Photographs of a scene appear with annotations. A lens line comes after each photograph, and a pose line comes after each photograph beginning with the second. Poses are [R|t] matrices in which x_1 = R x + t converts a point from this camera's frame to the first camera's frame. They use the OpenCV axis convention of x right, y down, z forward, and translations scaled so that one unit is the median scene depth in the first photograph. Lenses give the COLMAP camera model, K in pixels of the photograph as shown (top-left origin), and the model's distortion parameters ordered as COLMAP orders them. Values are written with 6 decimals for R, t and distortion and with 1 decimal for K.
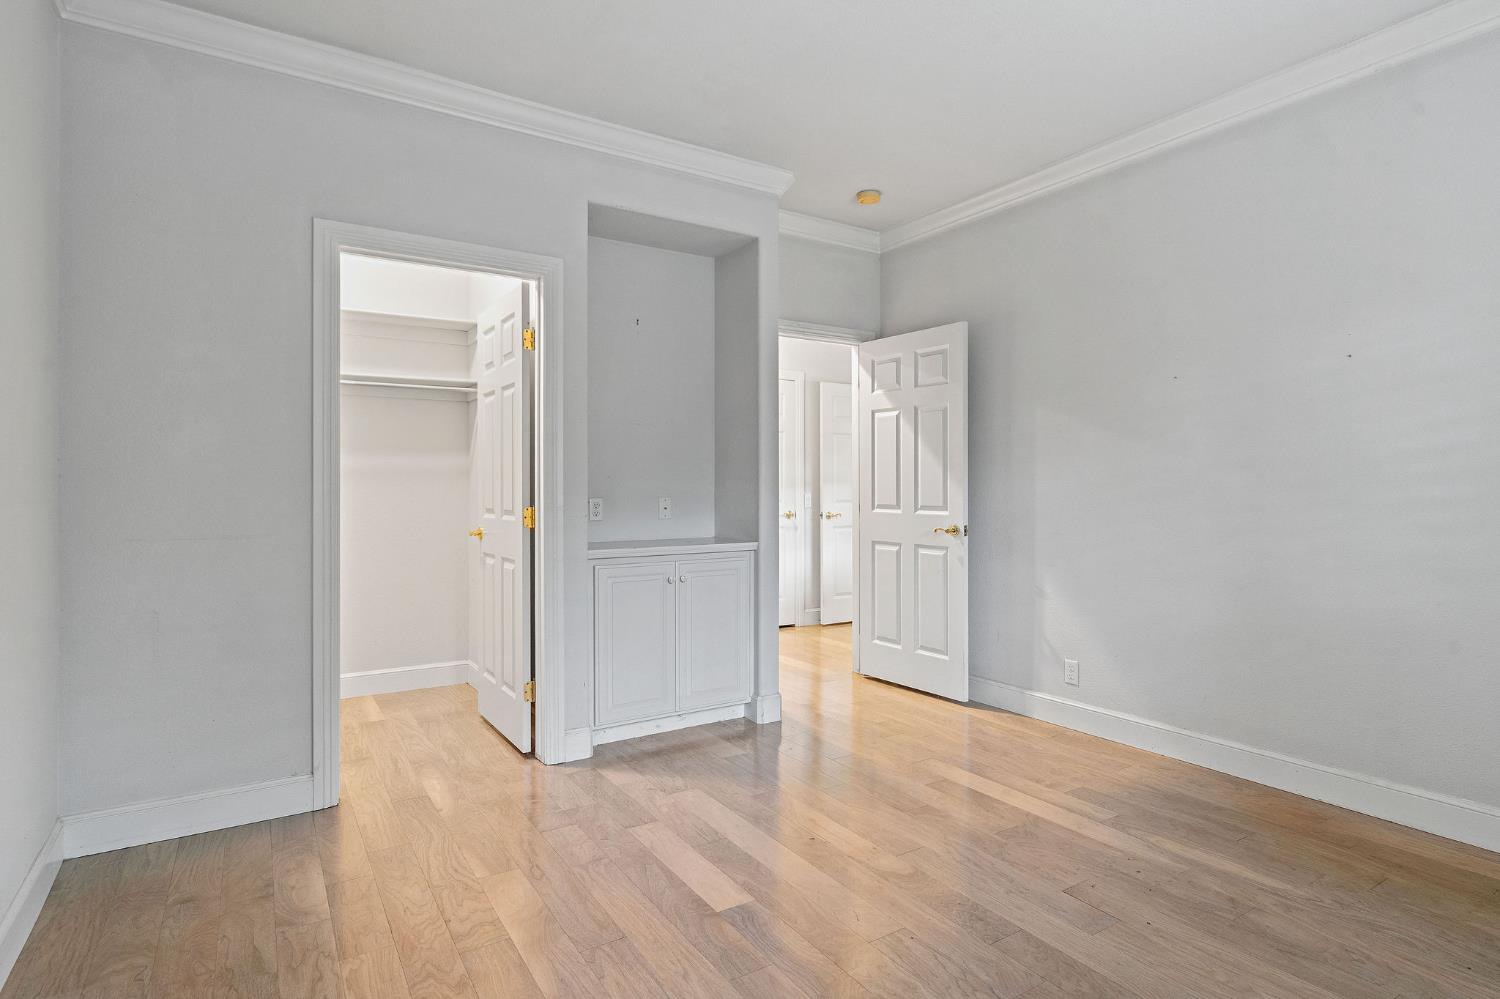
lens RADIAL K [[757.8, 0, 750.8], [0, 757.8, 495.6], [0, 0, 1]] dist [-0.000630, -0.000249]
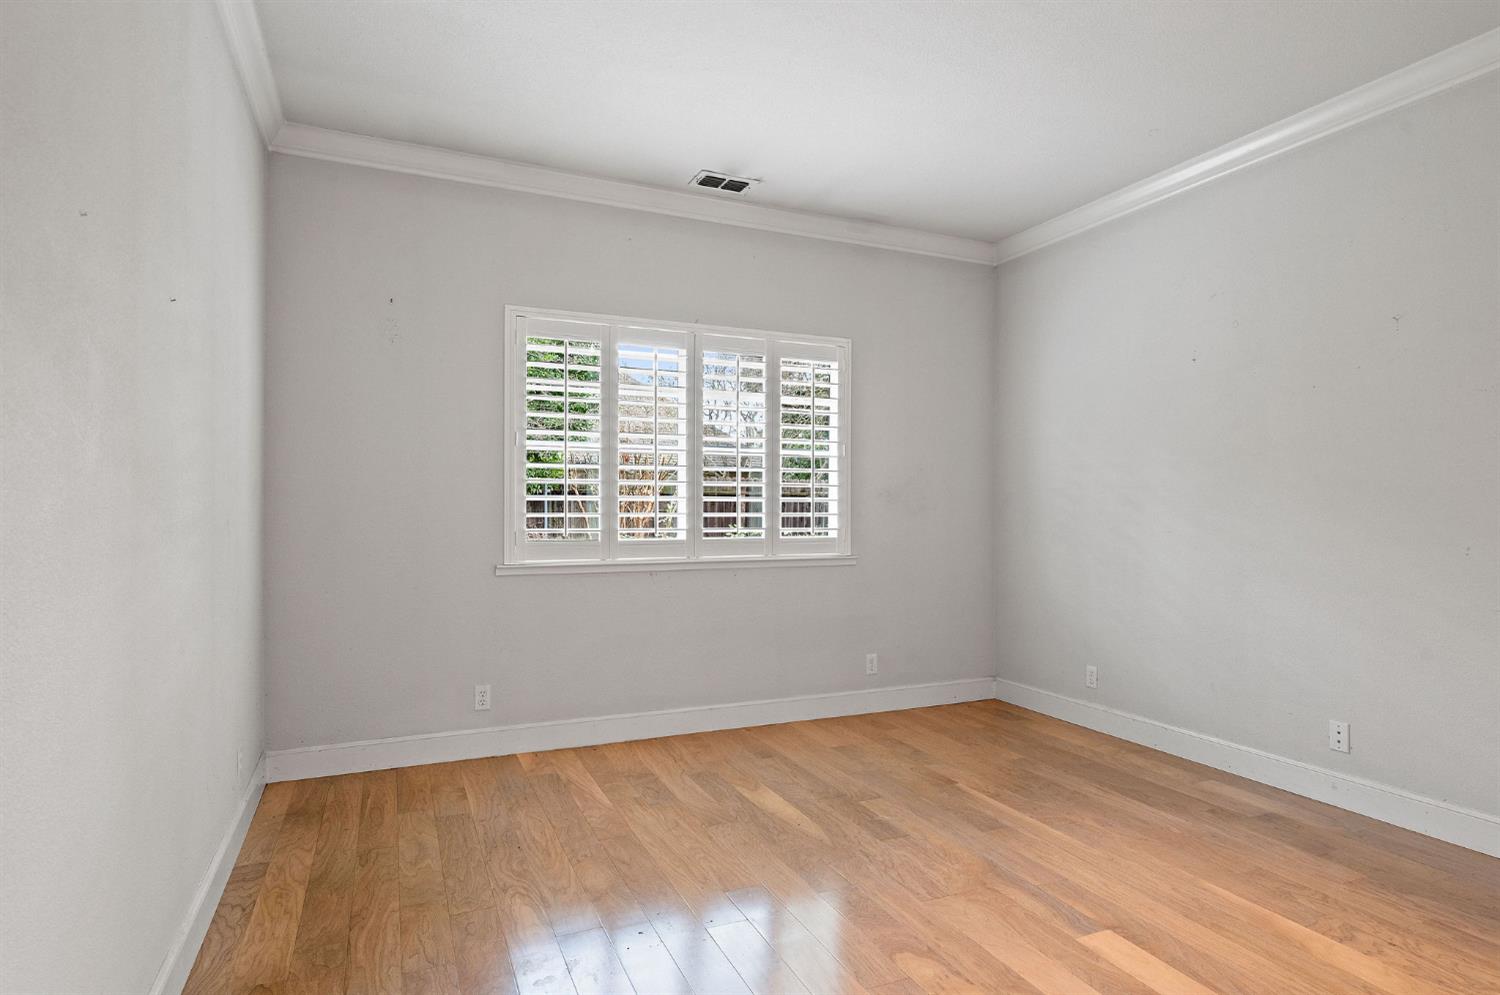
lens RADIAL K [[813.7, 0, 748.7], [0, 813.7, 501.0], [0, 0, 1]] dist [0.003927, 0.001212]
pose [[-0.988059, -0.001997, 0.154064, 0.258770], [-0.001530, 0.999994, 0.003151, -0.020346], [-0.154069, 0.002878, -0.988056, 2.109133]]
